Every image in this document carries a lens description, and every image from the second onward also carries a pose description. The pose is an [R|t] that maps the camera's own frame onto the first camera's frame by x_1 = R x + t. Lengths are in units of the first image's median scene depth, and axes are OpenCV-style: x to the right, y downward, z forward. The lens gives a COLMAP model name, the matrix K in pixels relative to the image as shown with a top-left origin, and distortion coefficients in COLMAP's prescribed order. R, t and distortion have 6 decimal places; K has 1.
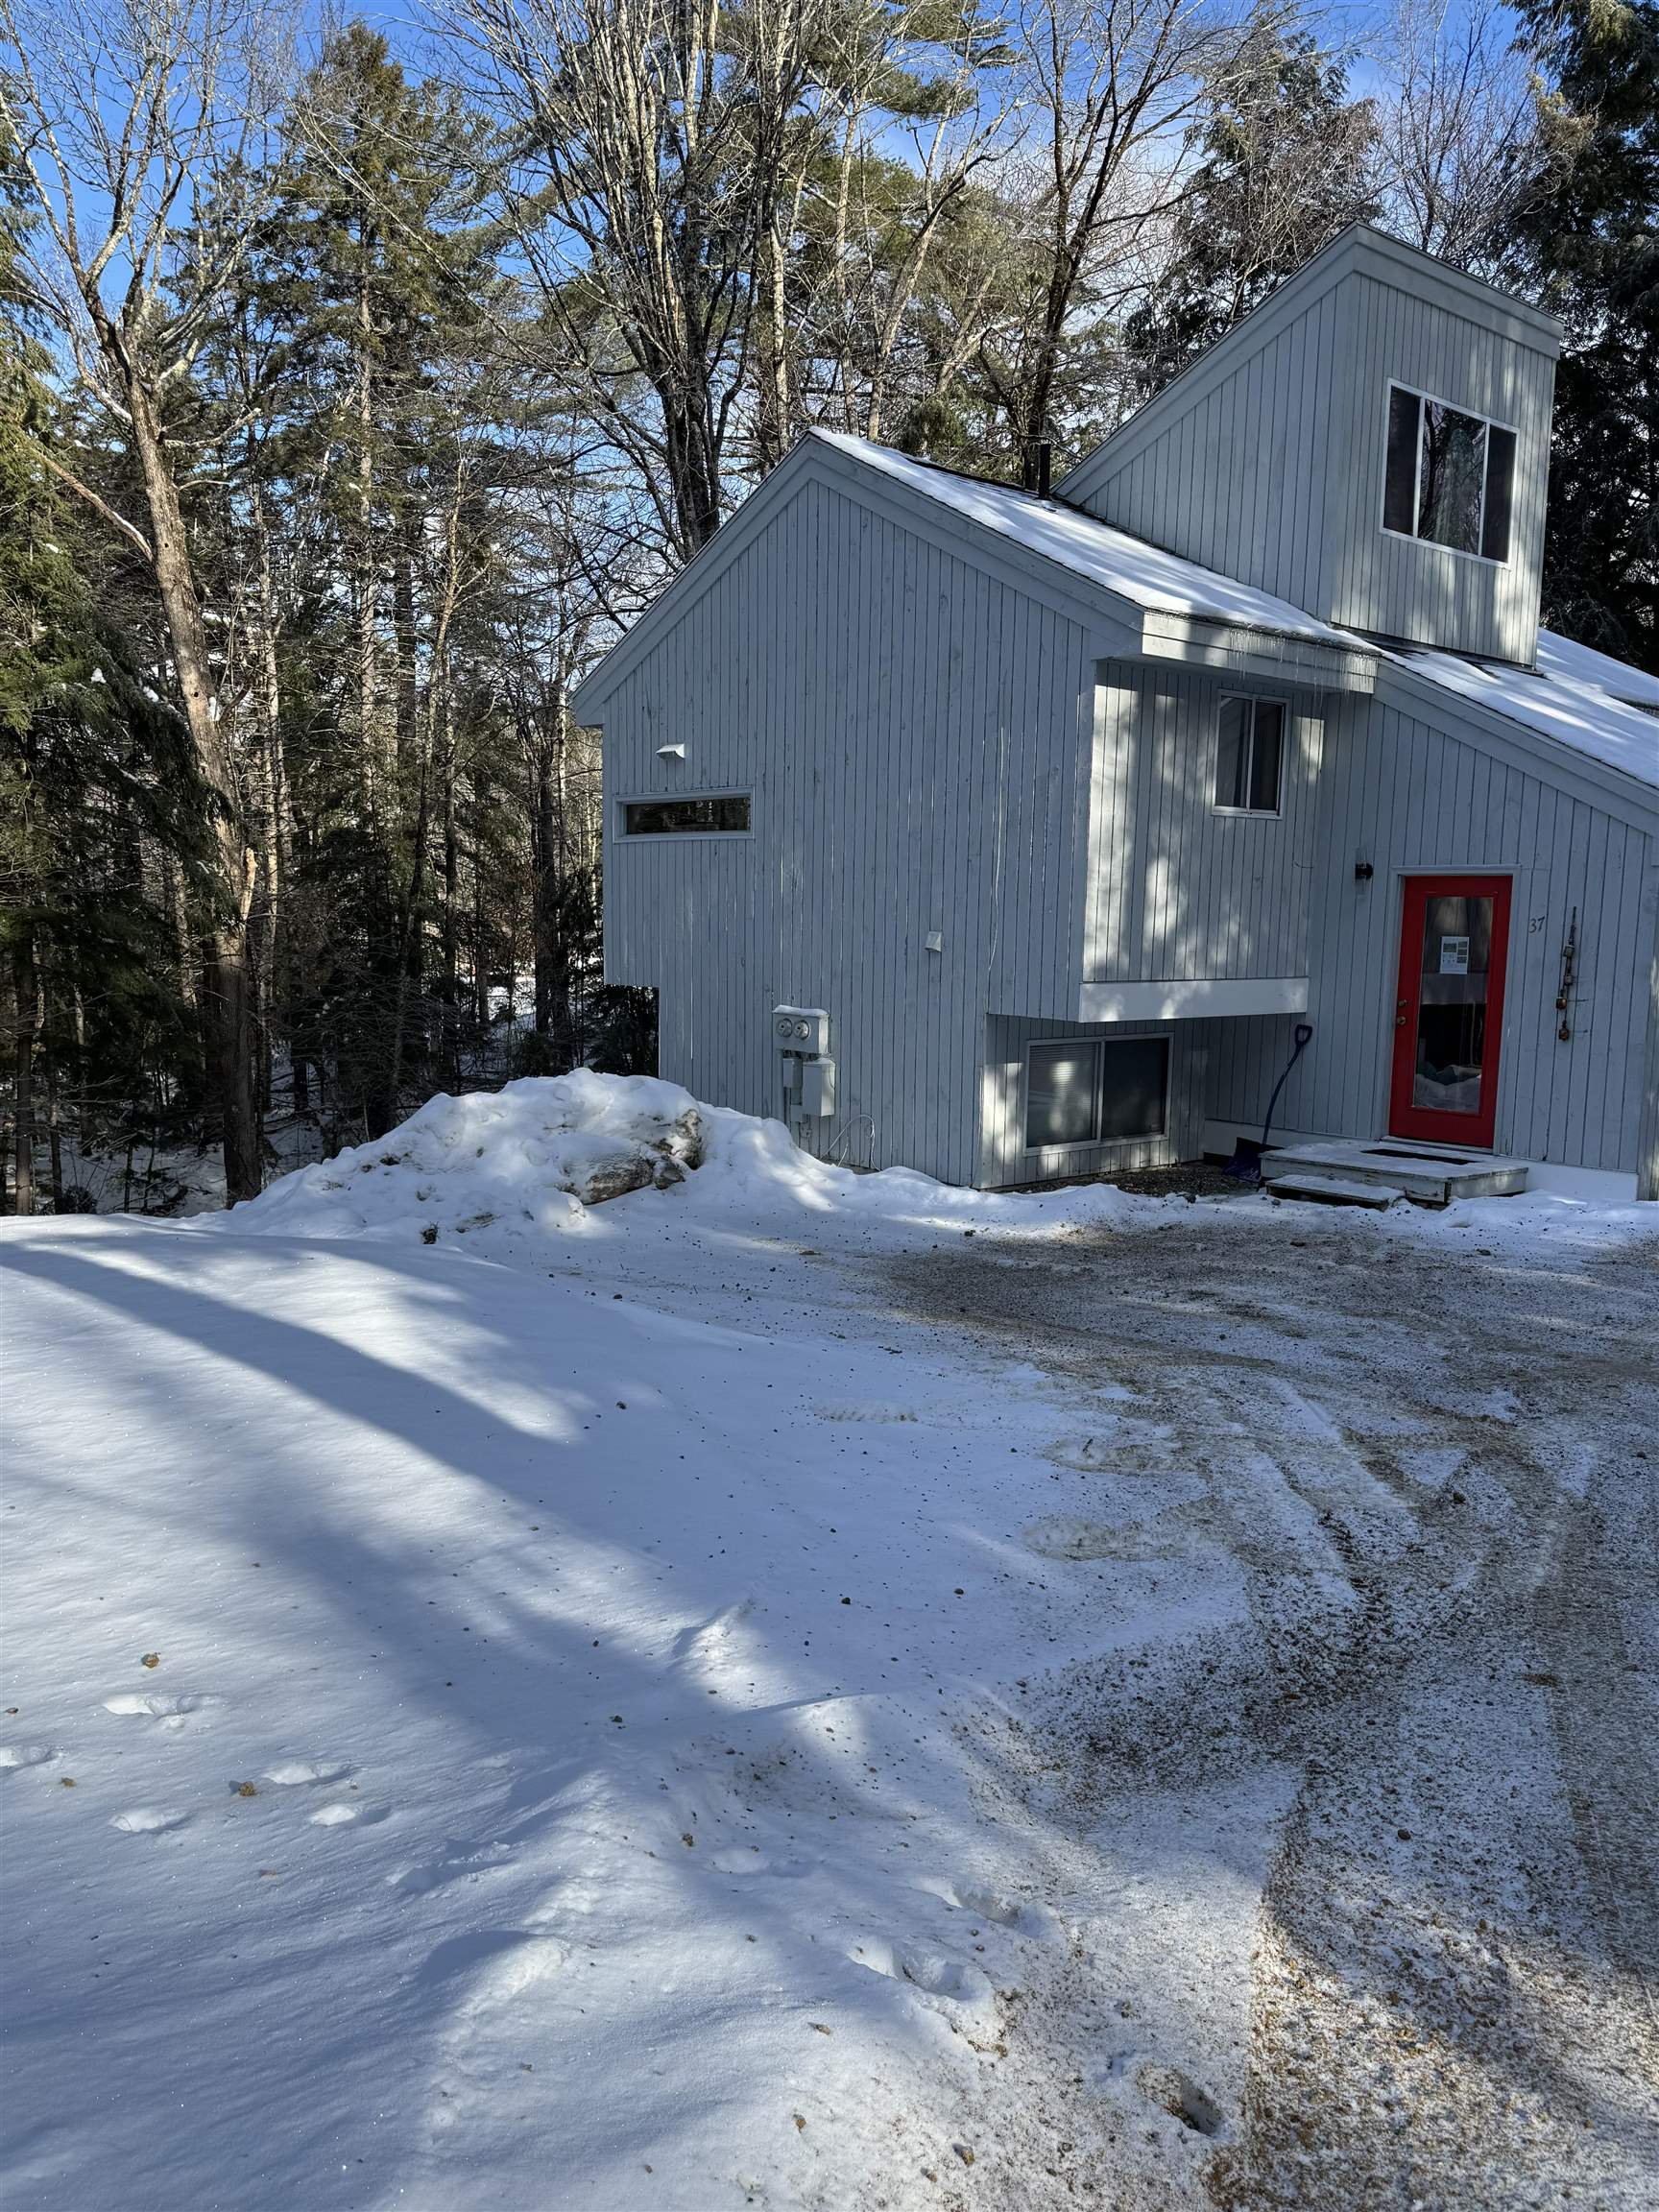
lens RADIAL K [[1687.6, 0, 834.0], [0, 1687.6, 1121.0], [0, 0, 1]] dist [0.130516, -0.222778]
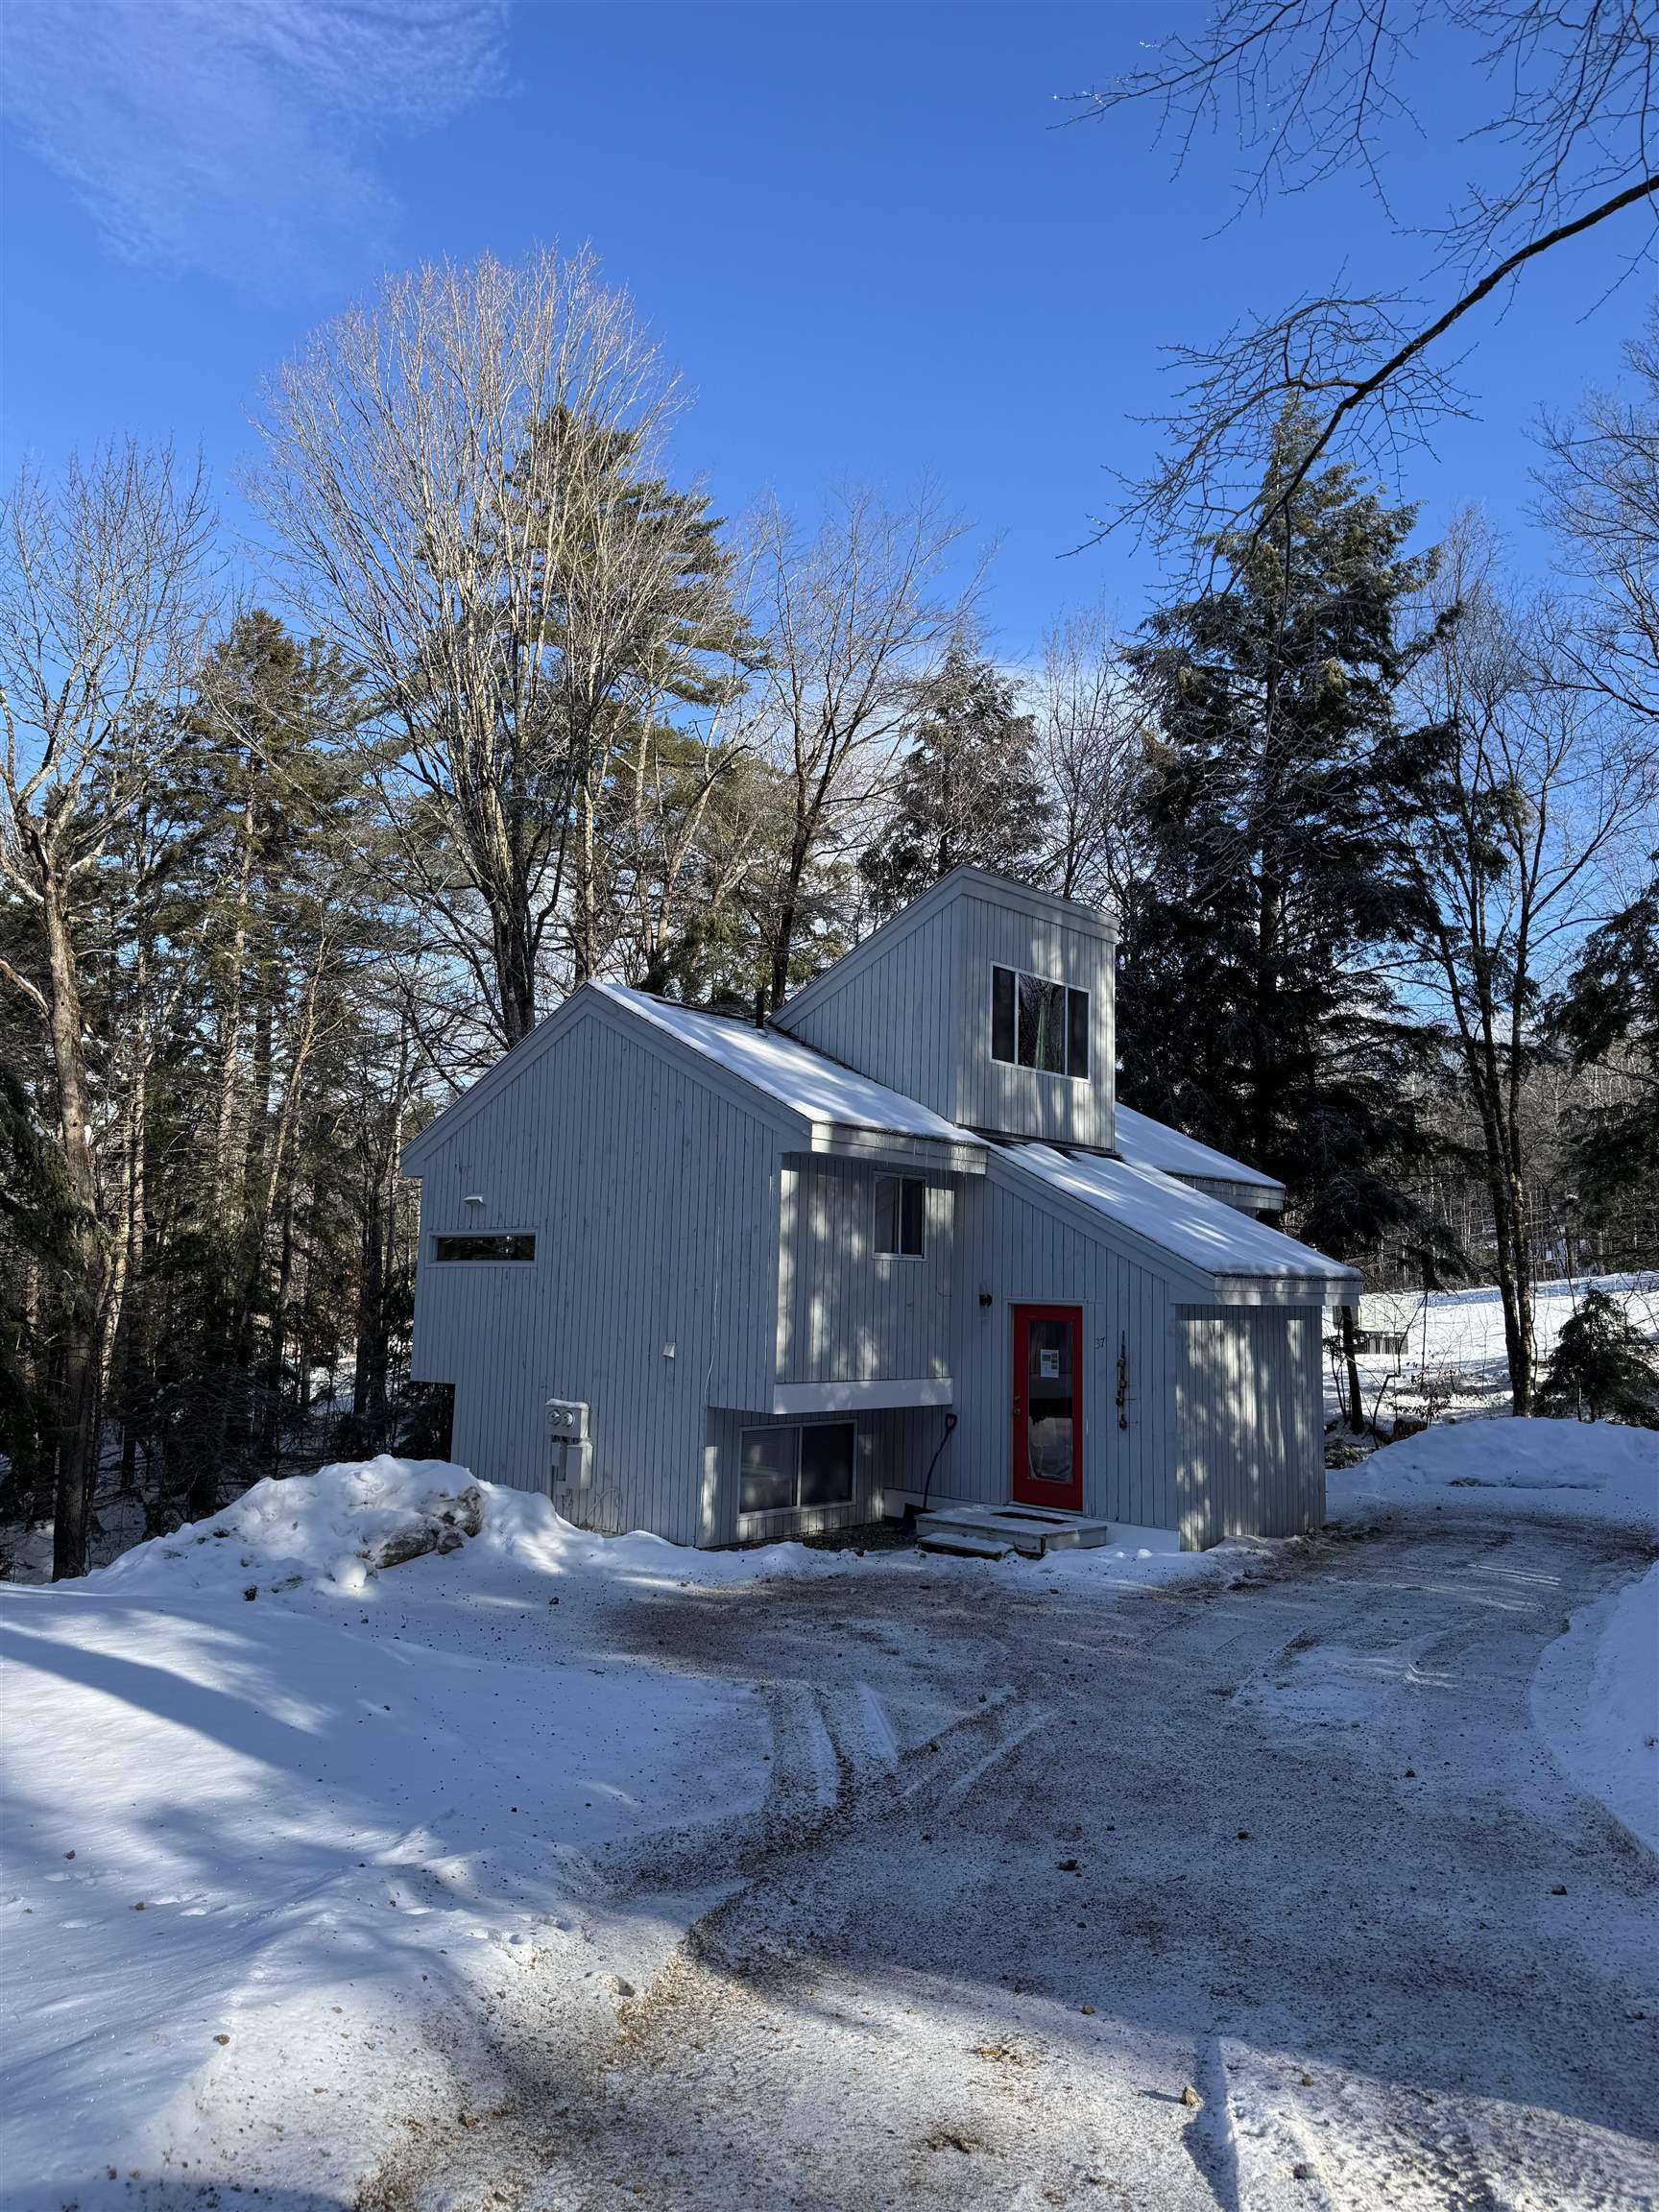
lens RADIAL K [[1593.4, 0, 856.7], [0, 1593.4, 1093.9], [0, 0, 1]] dist [0.105759, -0.198692]
pose [[0.992549, 0.019769, 0.120234, 0.027902], [0.009292, 0.971598, -0.236453, -0.002932], [-0.121493, 0.235808, 0.964175, -0.143433]]
